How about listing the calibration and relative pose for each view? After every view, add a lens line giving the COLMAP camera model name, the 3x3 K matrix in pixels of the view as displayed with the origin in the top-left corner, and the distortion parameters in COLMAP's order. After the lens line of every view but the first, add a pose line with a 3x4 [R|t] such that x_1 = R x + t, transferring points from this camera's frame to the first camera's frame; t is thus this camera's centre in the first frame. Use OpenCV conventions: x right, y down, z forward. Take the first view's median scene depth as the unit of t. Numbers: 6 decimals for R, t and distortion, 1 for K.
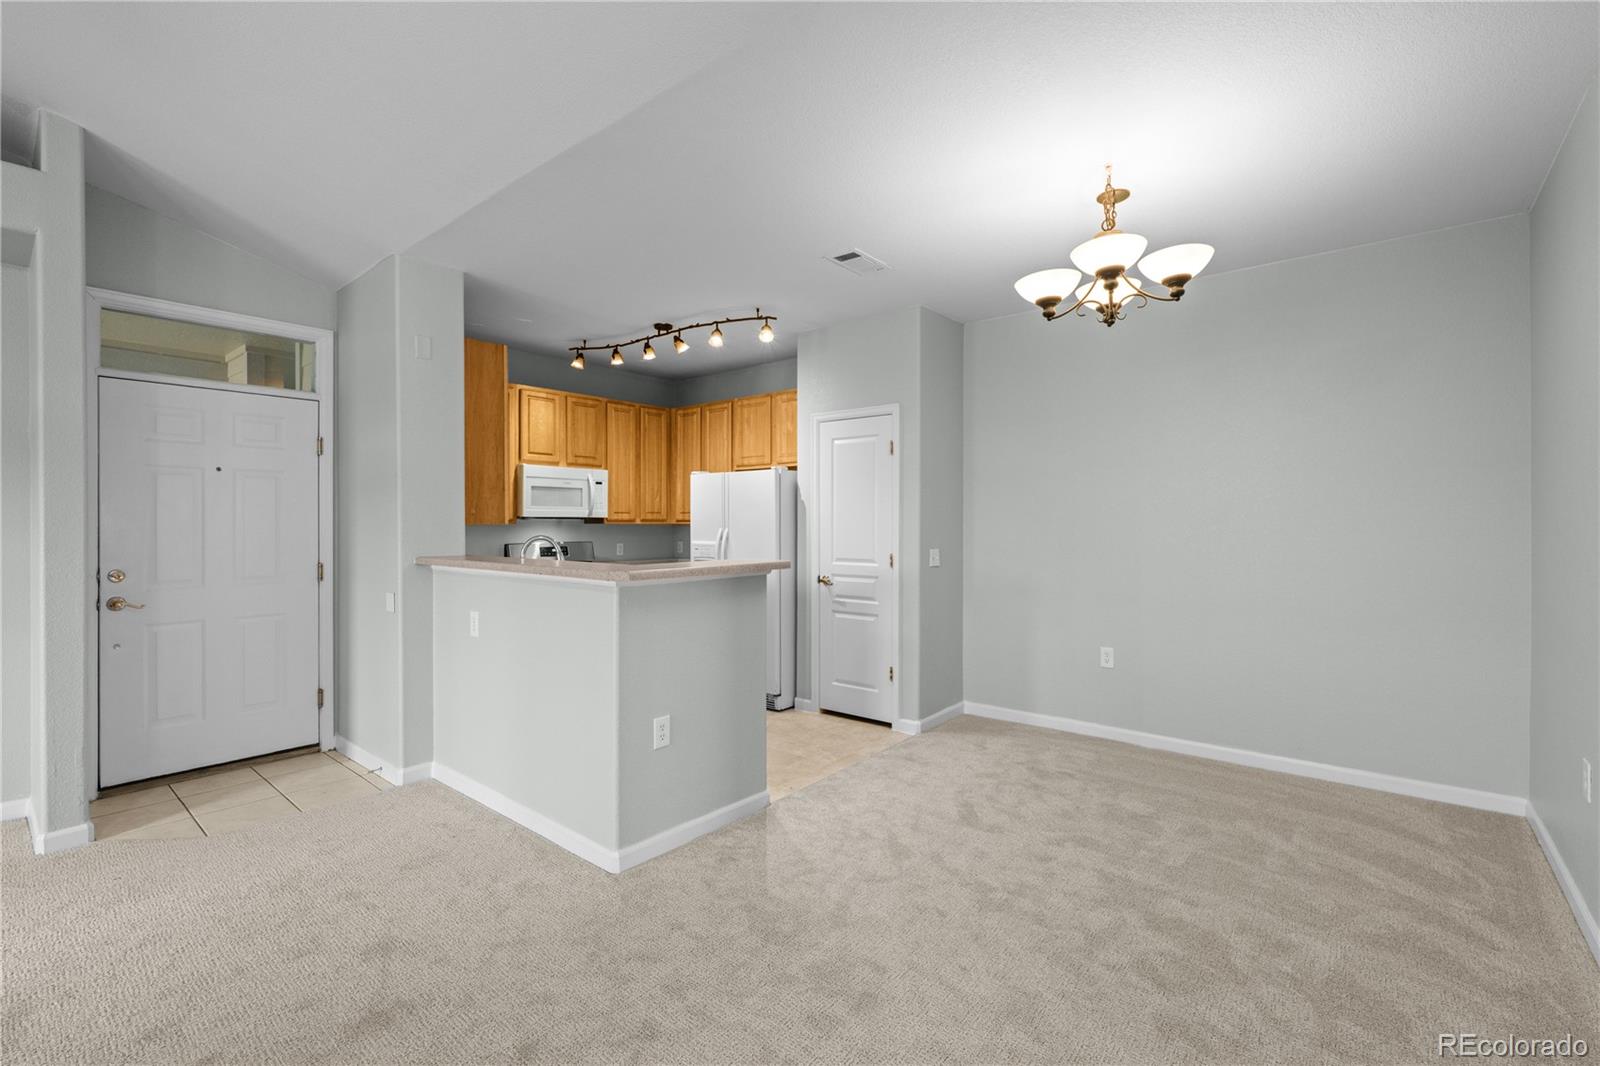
lens RADIAL K [[685.1, 0, 830.5], [0, 685.1, 528.2], [0, 0, 1]] dist [-0.007529, 0.001596]
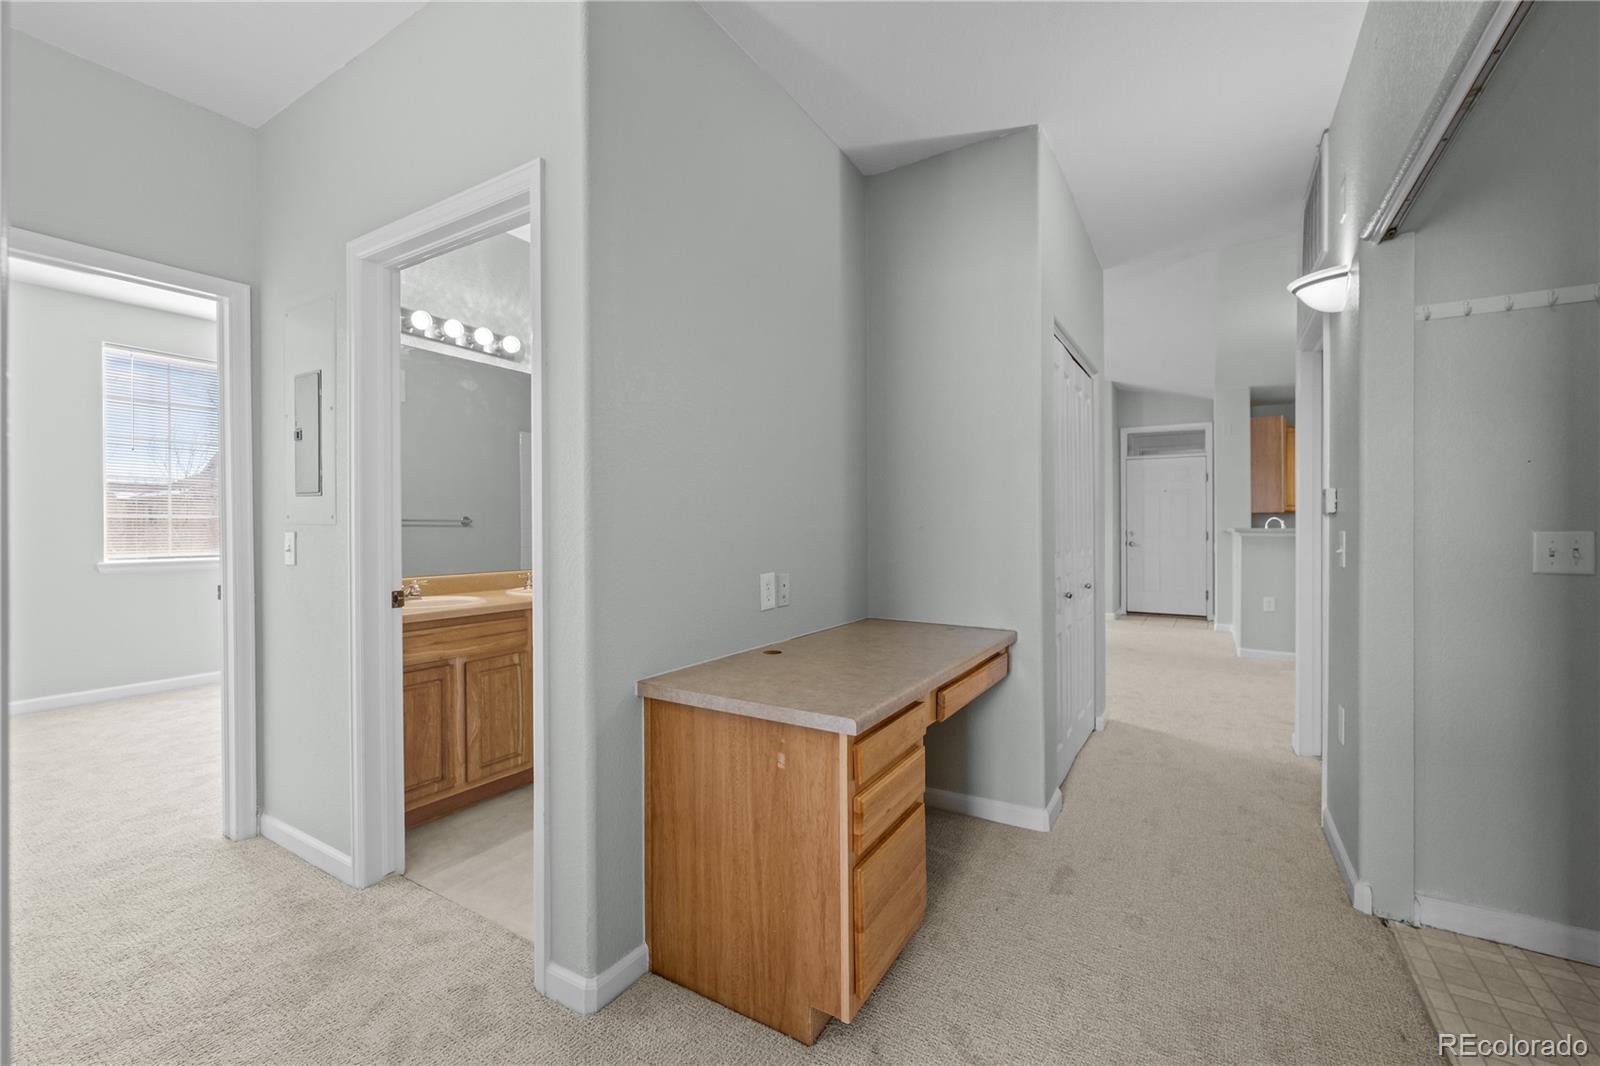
lens RADIAL K [[685.1, 0, 789.7], [0, 685.1, 532.4], [0, 0, 1]] dist [-0.007529, 0.001596]
pose [[0.117427, 0.009171, -0.993039, 1.260598], [-0.001159, 0.999958, 0.009098, 0.036089], [0.993081, 0.000082, 0.117432, -0.565239]]
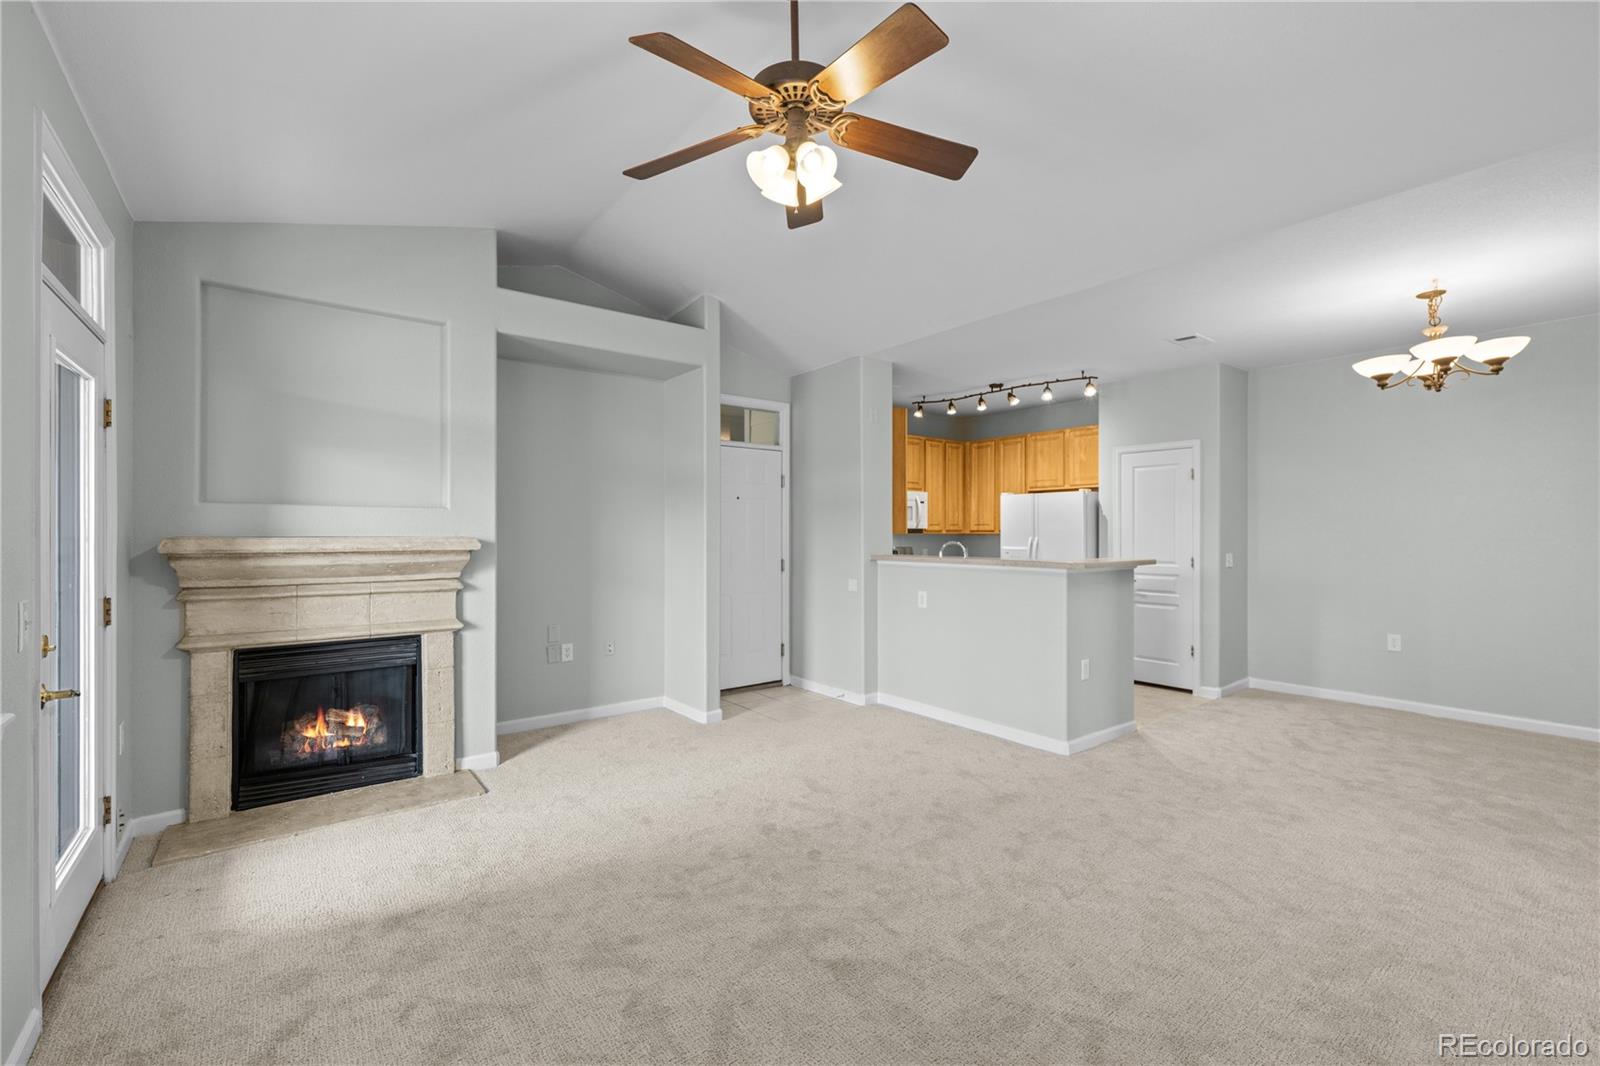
lens RADIAL K [[685.1, 0, 796.7], [0, 685.1, 534.5], [0, 0, 1]] dist [-0.007529, 0.001596]
pose [[0.973064, 0.000465, -0.230534, -0.381387], [-0.001558, 0.999988, -0.004561, 0.003103], [0.230530, 0.004798, 0.973053, -0.463649]]
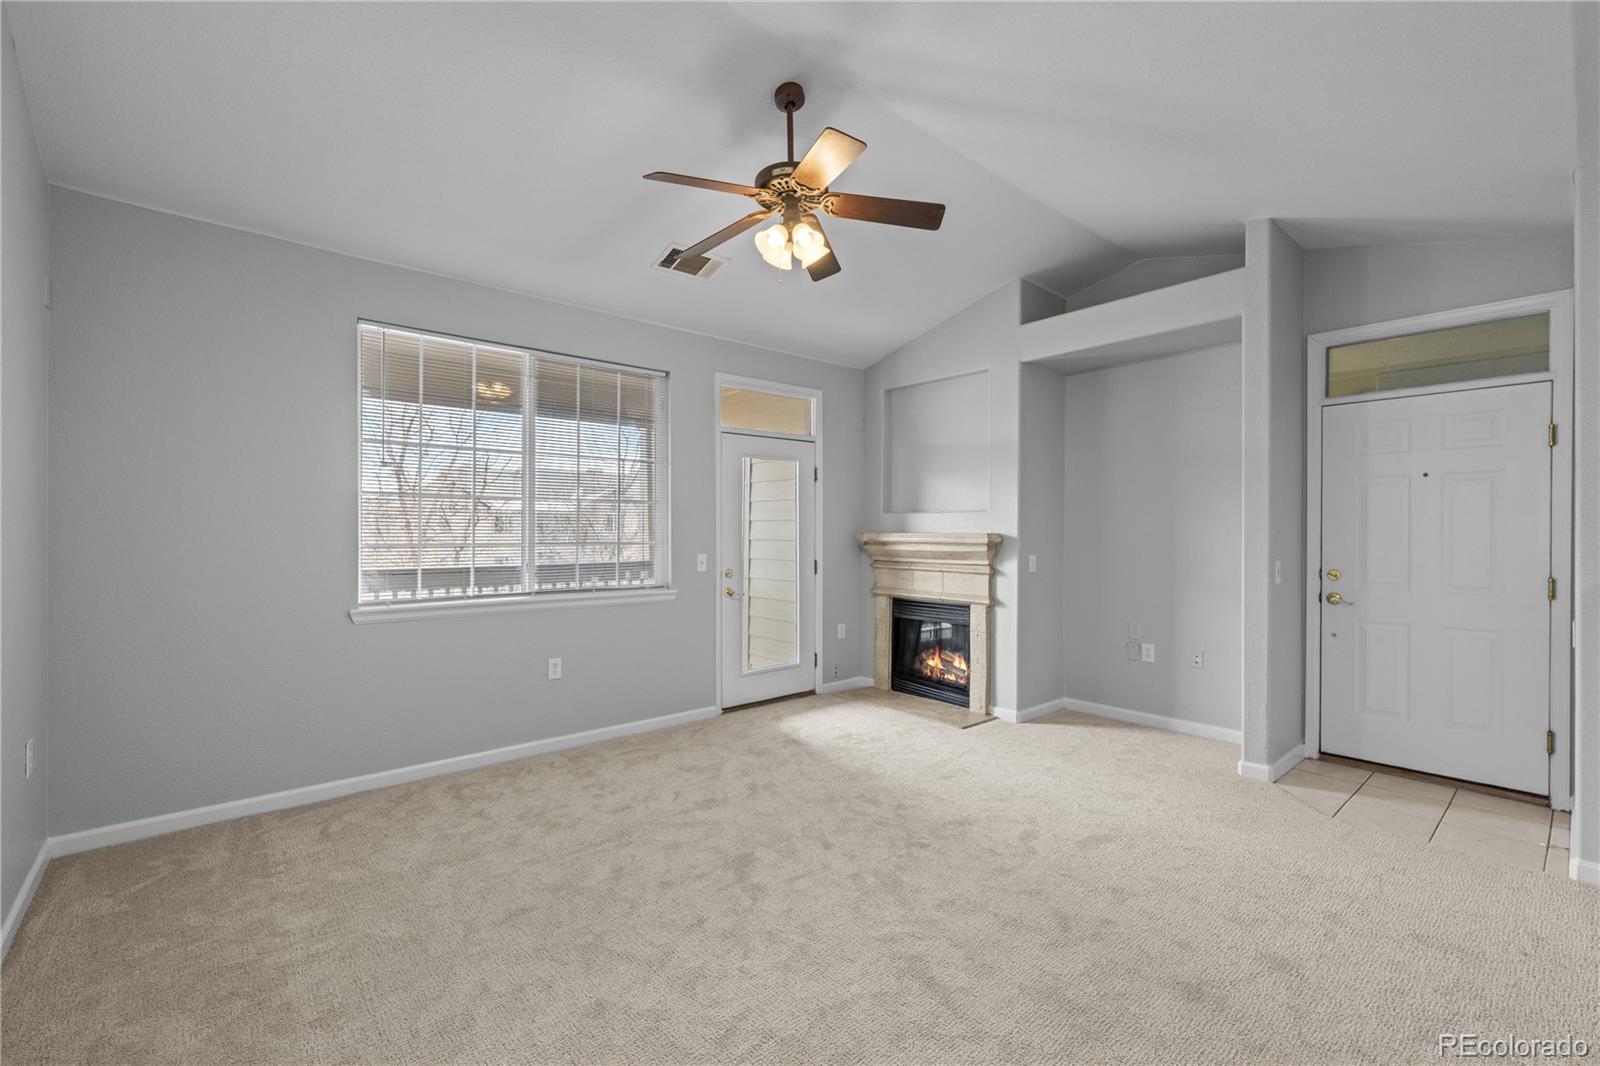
lens RADIAL K [[685.1, 0, 806.3], [0, 685.1, 538.2], [0, 0, 1]] dist [-0.007529, 0.001596]
pose [[-0.178712, 0.007741, -0.983871, 0.224052], [-0.008554, 0.999919, 0.009421, 0.003491], [0.983864, 0.010100, -0.178631, 0.271336]]
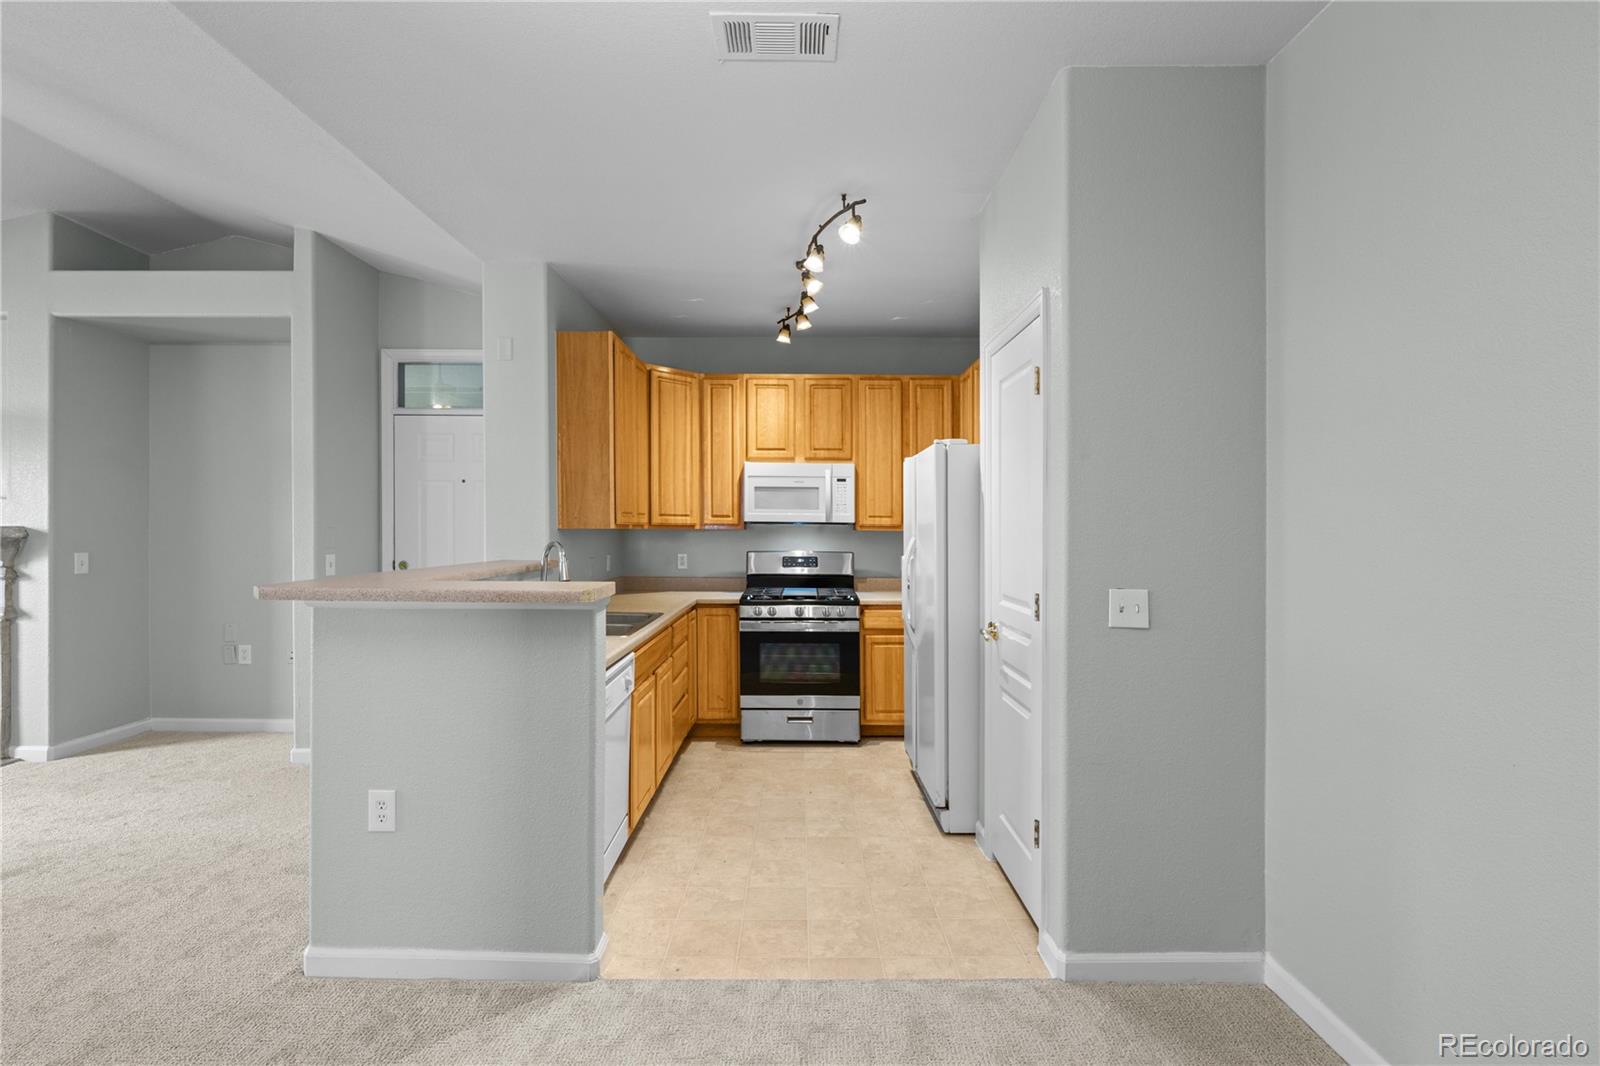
lens RADIAL K [[731.8, 0, 808.5], [0, 731.8, 530.9], [0, 0, 1]] dist [-0.002960, -0.000979]
pose [[0.624561, 0.007047, -0.780945, 0.467434], [-0.014013, 0.999899, -0.002184, -0.004260], [0.780851, 0.012307, 0.624597, 0.626472]]
